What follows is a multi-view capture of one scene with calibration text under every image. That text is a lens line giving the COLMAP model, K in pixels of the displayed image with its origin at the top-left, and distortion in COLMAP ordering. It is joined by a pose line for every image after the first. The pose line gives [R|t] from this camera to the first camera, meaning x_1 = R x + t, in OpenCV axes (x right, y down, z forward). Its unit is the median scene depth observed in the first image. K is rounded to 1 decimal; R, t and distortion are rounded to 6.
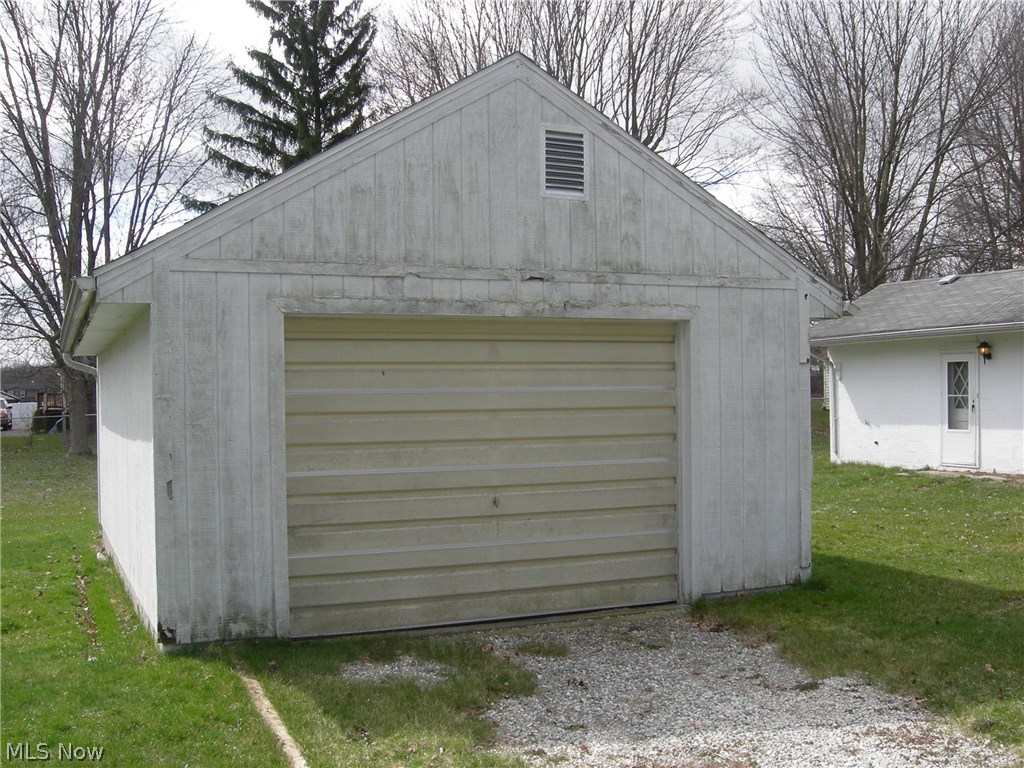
lens RADIAL K [[1107.5, 0, 507.2], [0, 1107.5, 389.7], [0, 0, 1]] dist [-0.167265, 0.000000]
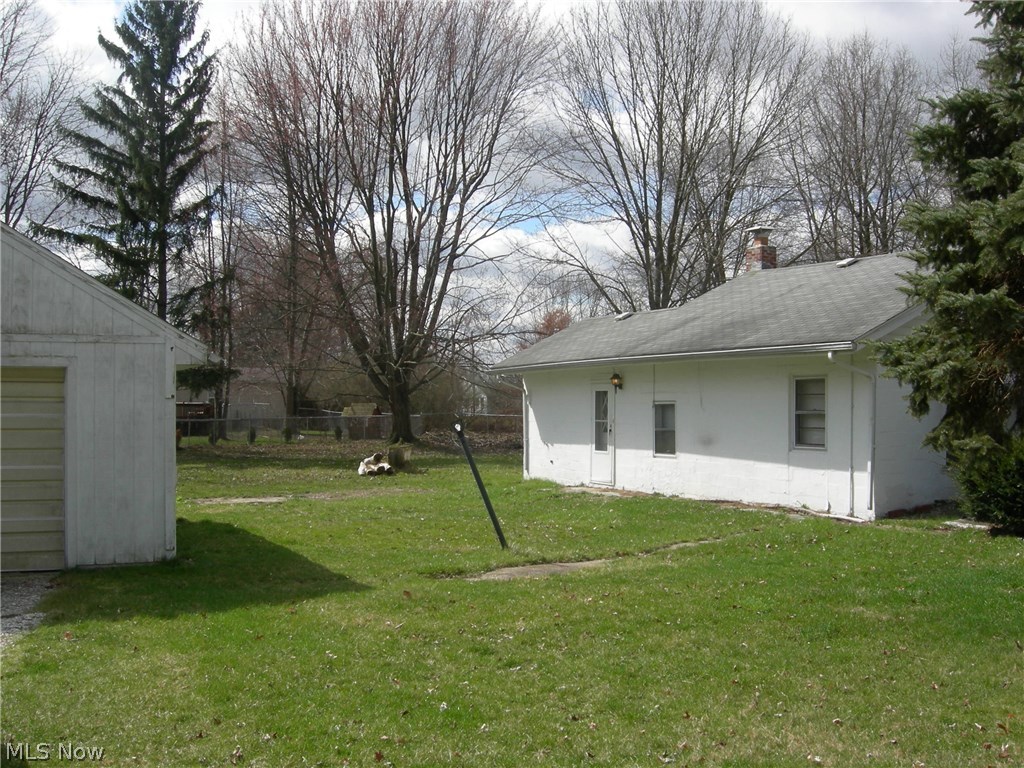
lens RADIAL K [[1107.5, 0, 514.5], [0, 1107.5, 384.9], [0, 0, 1]] dist [-0.167265, 0.000000]
pose [[0.998892, 0.014341, 0.044813, 0.650135], [-0.013515, 0.999734, -0.018680, -0.022055], [-0.045069, 0.018053, 0.998821, -0.369164]]
